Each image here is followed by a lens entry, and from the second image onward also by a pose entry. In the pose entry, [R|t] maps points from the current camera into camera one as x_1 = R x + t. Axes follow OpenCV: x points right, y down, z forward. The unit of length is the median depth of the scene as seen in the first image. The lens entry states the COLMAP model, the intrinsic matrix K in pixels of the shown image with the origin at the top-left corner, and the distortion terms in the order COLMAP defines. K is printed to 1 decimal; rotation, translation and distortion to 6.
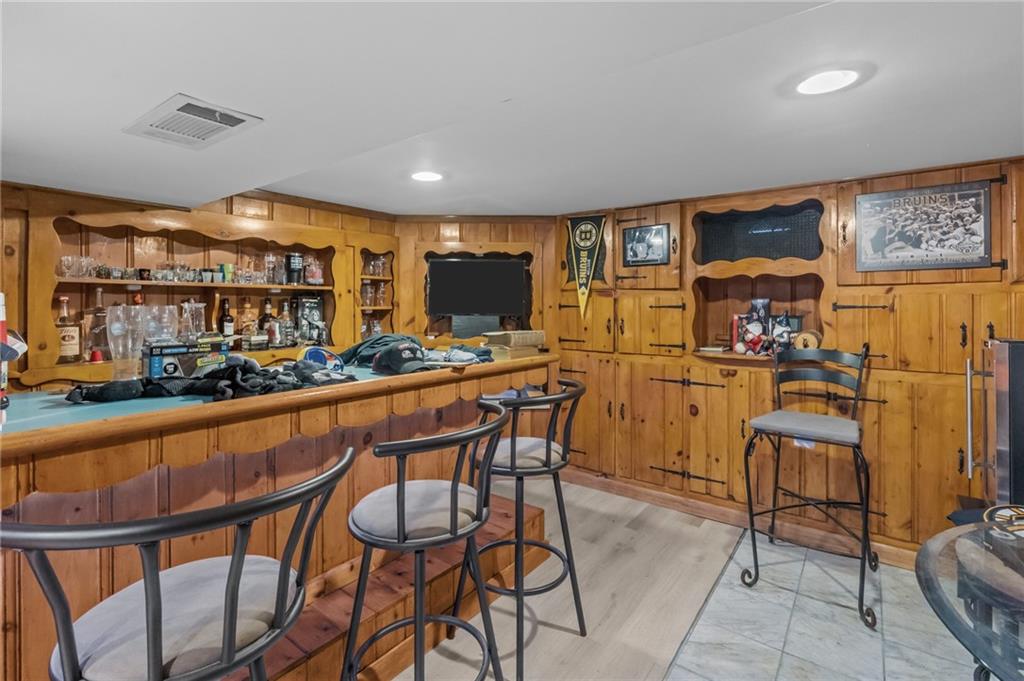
lens RADIAL K [[467.9, 0, 509.2], [0, 467.9, 304.1], [0, 0, 1]] dist [-0.011938, 0.004489]
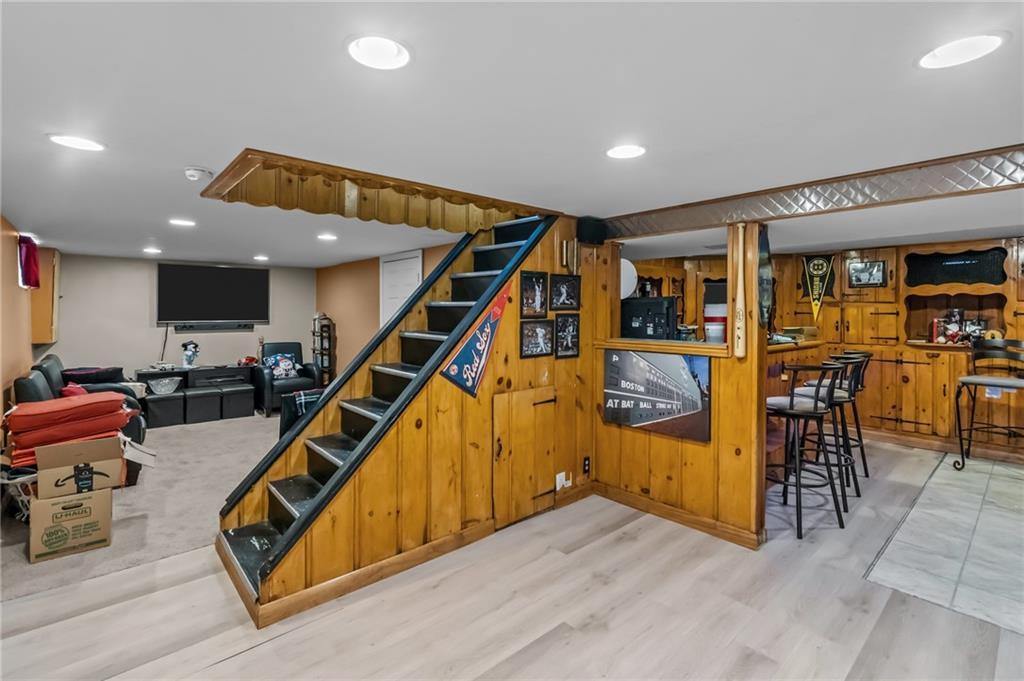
lens RADIAL K [[467.9, 0, 501.2], [0, 467.9, 313.2], [0, 0, 1]] dist [-0.011938, 0.004489]
pose [[0.979767, 0.003303, -0.200115, -0.624771], [-0.002613, 0.999990, 0.003714, 0.002033], [0.200125, -0.003116, 0.979765, -0.805036]]
